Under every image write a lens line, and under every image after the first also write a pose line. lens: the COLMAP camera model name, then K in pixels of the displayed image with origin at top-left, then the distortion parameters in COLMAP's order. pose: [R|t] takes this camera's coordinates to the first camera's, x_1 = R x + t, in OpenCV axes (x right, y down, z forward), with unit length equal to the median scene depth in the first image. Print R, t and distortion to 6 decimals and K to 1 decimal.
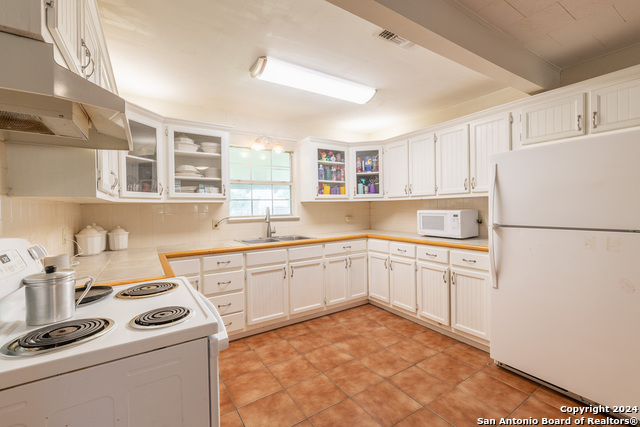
lens RADIAL K [[274.7, 0, 321.4], [0, 274.7, 210.9], [0, 0, 1]] dist [0.001536, -0.000166]
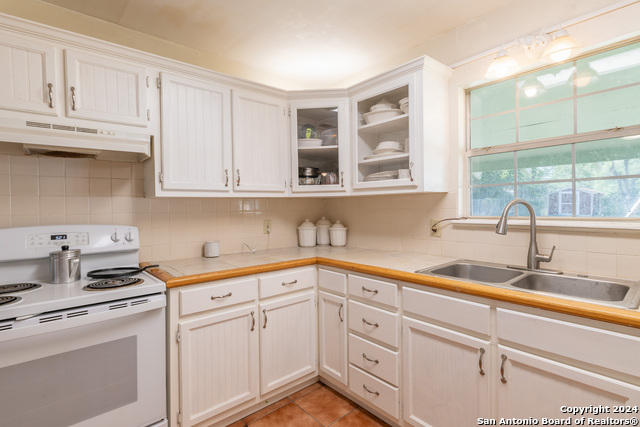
lens RADIAL K [[309.5, 0, 320.8], [0, 309.5, 208.9], [0, 0, 1]] dist [0.000191, 0.000046]
pose [[0.132506, 0.022692, -0.990922, 0.303798], [0.000756, 0.999735, 0.022995, -0.011435], [0.991182, -0.003796, 0.132454, 0.761409]]
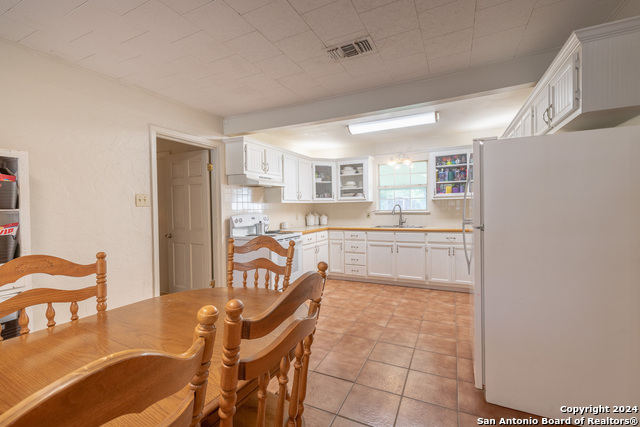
lens RADIAL K [[274.7, 0, 321.4], [0, 274.7, 210.9], [0, 0, 1]] dist [0.001536, -0.000166]
pose [[0.522640, 0.018456, -0.852353, 1.007874], [-0.001869, 0.999788, 0.020503, -0.009913], [0.852551, -0.009123, 0.522564, -0.114172]]
